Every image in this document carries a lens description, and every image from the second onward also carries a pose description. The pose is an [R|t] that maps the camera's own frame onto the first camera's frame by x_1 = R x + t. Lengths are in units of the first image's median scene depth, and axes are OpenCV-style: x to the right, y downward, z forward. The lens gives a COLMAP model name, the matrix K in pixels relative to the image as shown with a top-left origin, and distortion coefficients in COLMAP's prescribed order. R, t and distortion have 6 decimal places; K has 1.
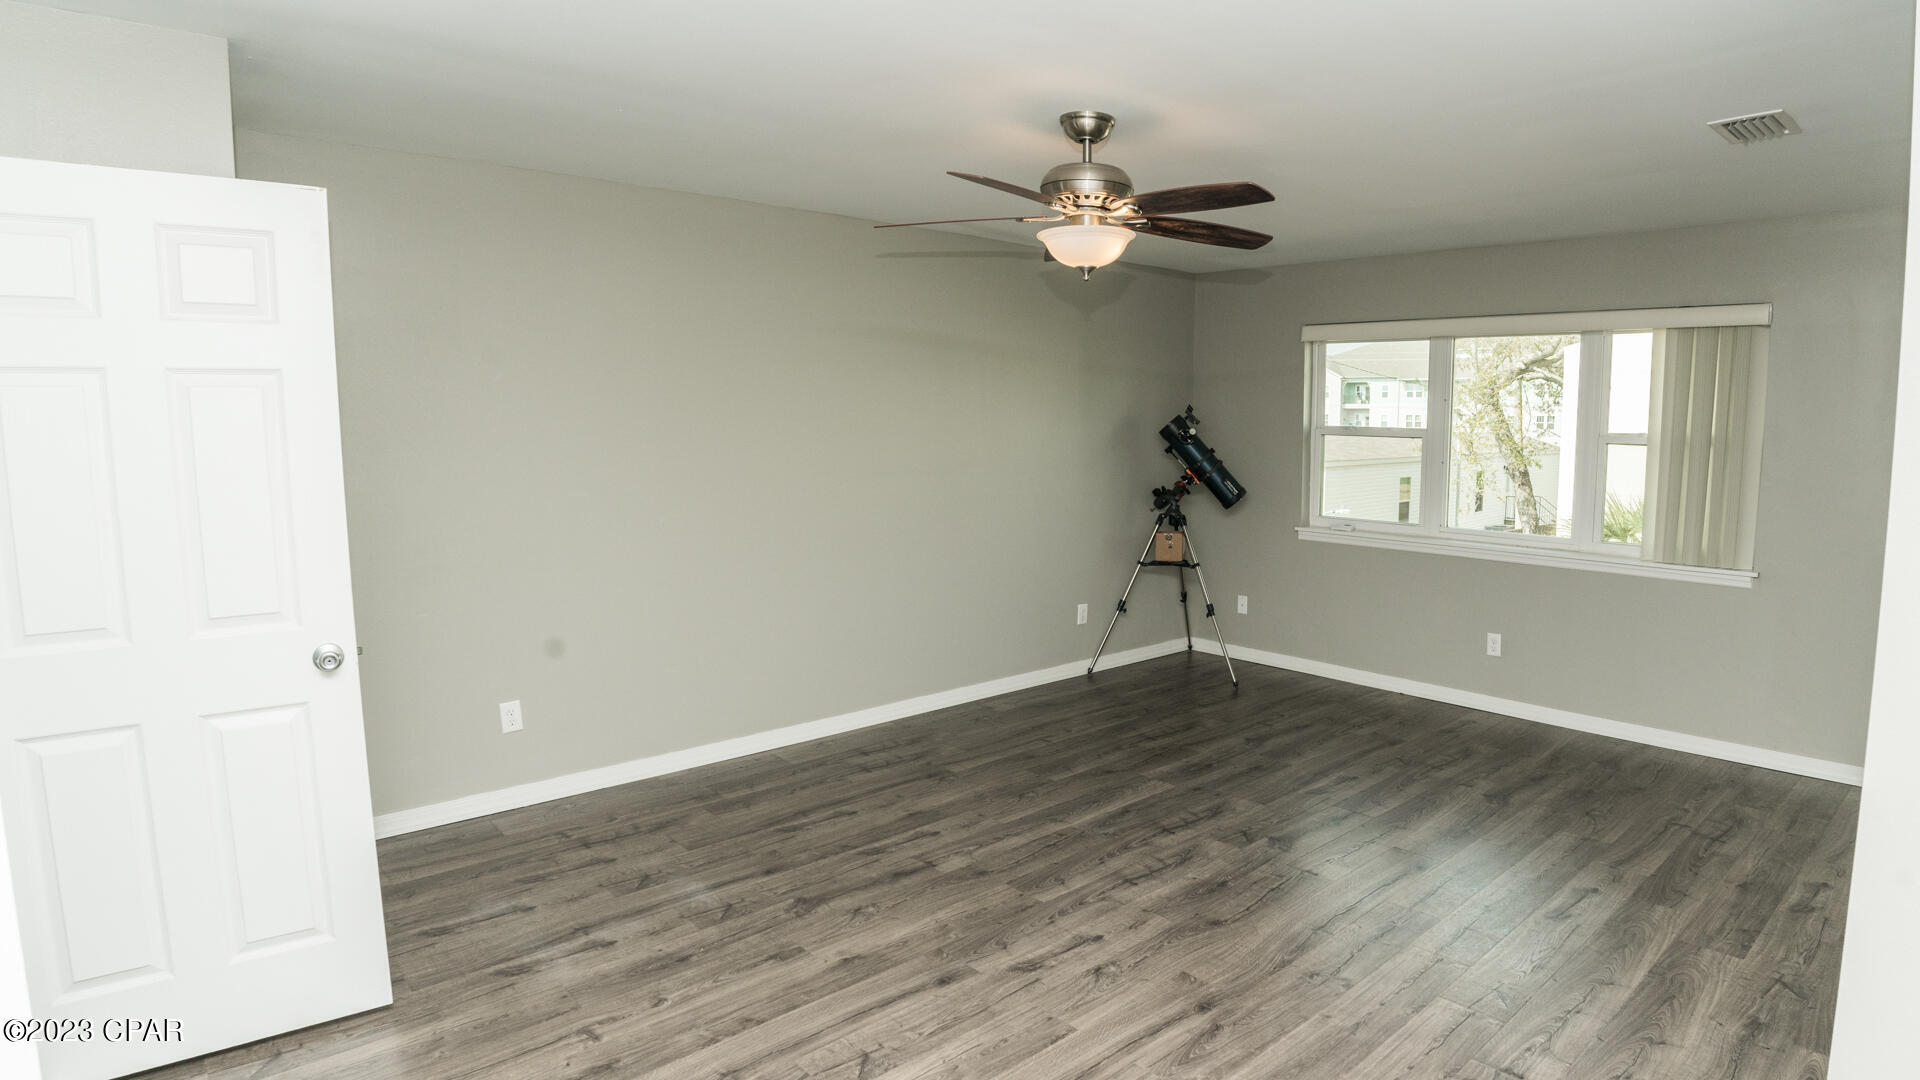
lens RADIAL K [[924.5, 0, 963.6], [0, 924.5, 537.6], [0, 0, 1]] dist [-0.089619, 0.023431]
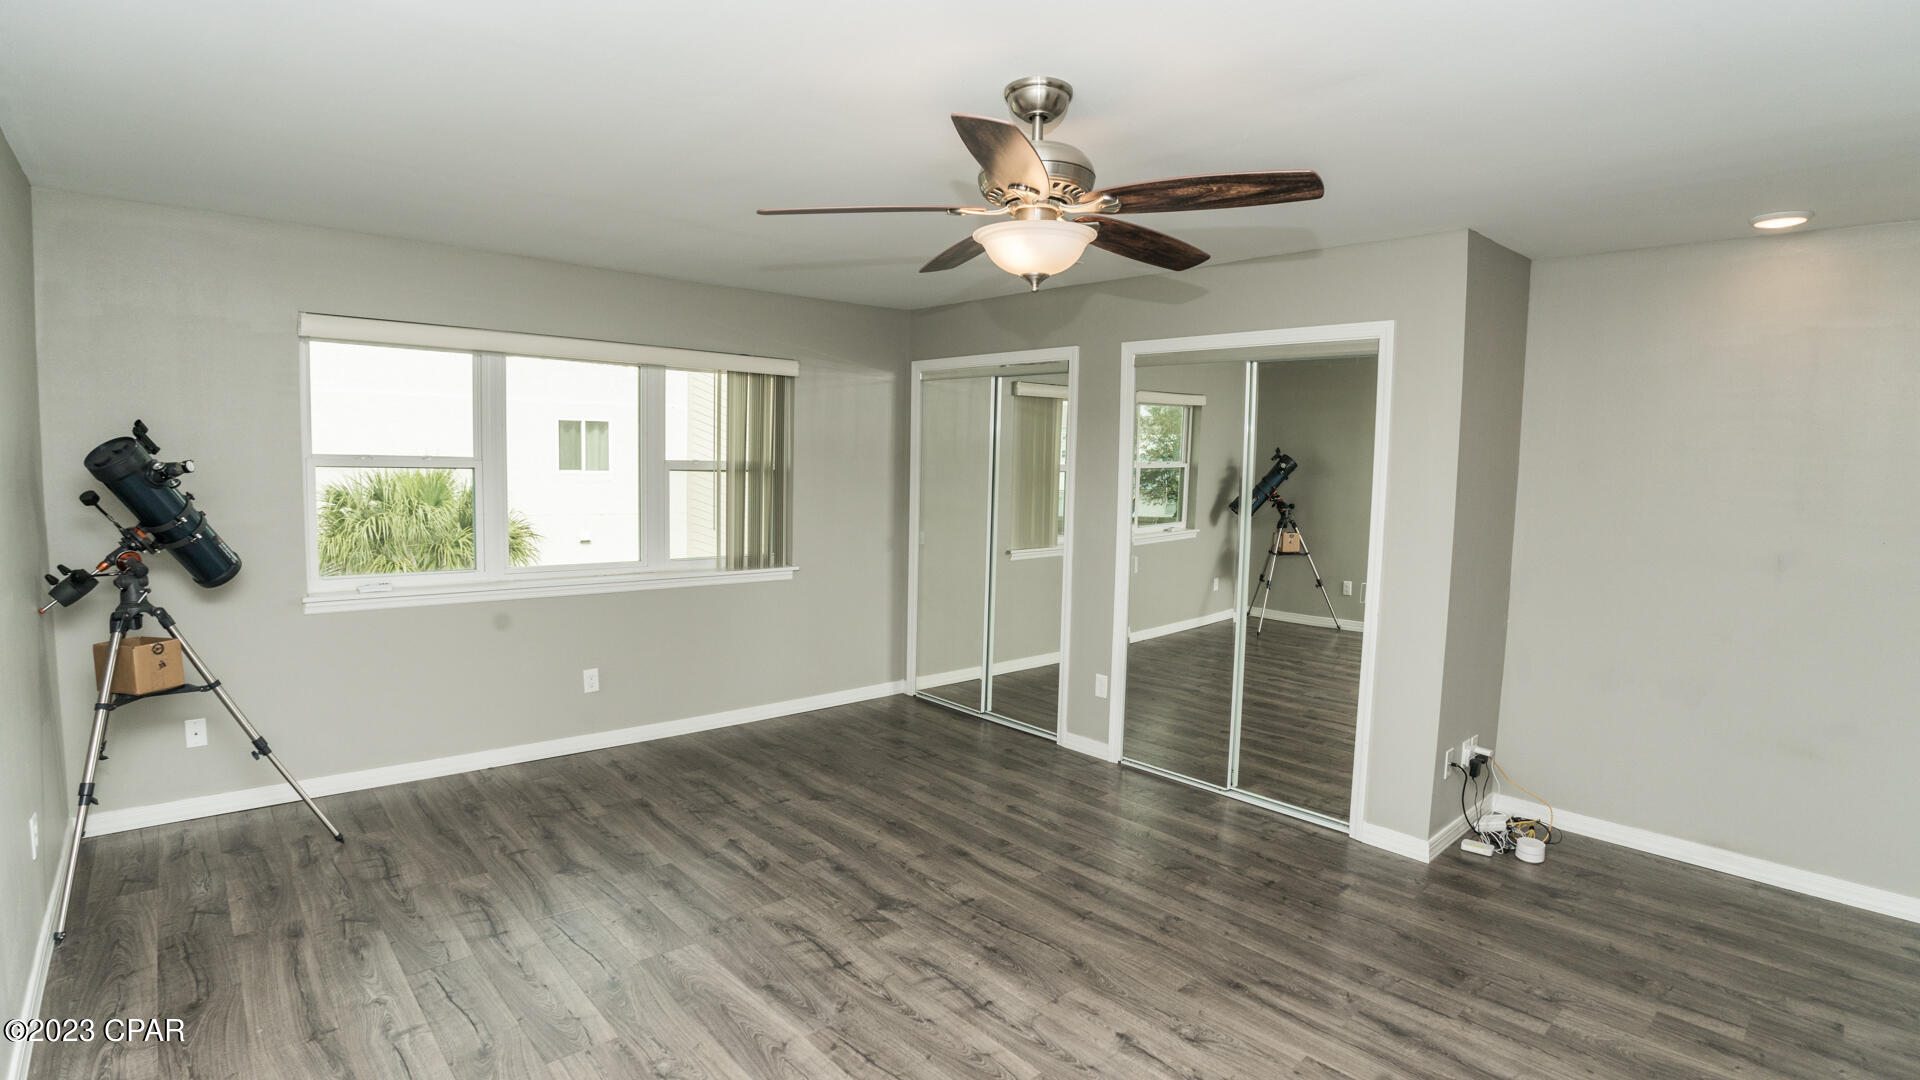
lens RADIAL K [[924.5, 0, 963.6], [0, 924.5, 537.6], [0, 0, 1]] dist [-0.089619, 0.023431]
pose [[0.011901, -0.084361, 0.996364, -0.537504], [0.104666, 0.991066, 0.082662, -0.106576], [-0.994436, 0.103302, 0.020625, 0.836953]]
